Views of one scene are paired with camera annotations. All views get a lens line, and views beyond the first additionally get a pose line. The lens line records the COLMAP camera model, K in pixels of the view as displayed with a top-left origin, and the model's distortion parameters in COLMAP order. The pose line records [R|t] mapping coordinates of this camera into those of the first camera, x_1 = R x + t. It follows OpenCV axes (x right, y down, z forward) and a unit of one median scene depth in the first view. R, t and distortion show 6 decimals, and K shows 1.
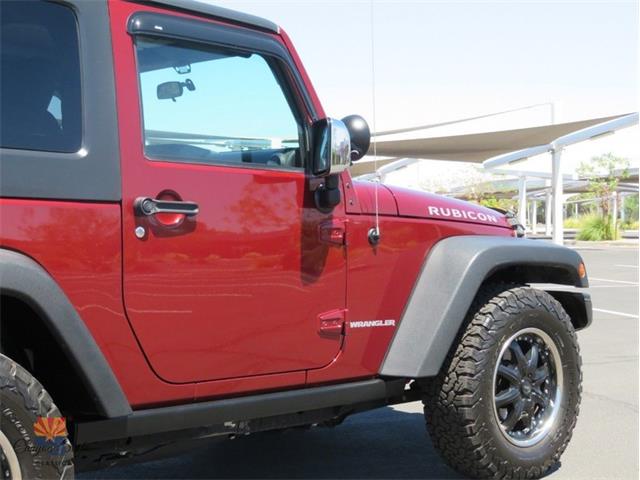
lens RADIAL K [[1062.3, 0, 320.0], [0, 1062.3, 240.0], [0, 0, 1]] dist [0.024205, 0.075965]
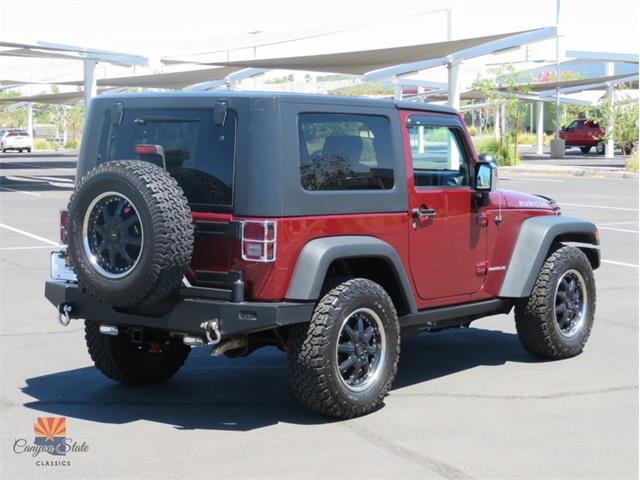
lens RADIAL K [[1409.4, 0, 320.0], [0, 1409.4, 240.0], [0, 0, 1]] dist [0.022085, -0.123811]
pose [[0.988738, -0.010254, 0.149305, -0.585198], [0.001149, 0.998141, 0.060942, -0.112599], [-0.149652, -0.060084, 0.986911, -1.279558]]
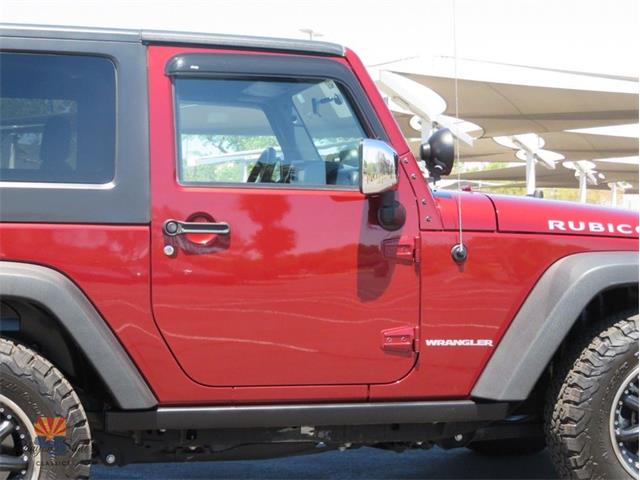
lens RADIAL K [[1409.4, 0, 320.0], [0, 1409.4, 240.0], [0, 0, 1]] dist [0.022085, -0.123811]
pose [[0.865121, 0.004671, -0.501542, 0.564854], [-0.003157, 0.999988, 0.003868, -0.019166], [0.501554, -0.001763, 0.865125, -0.174037]]
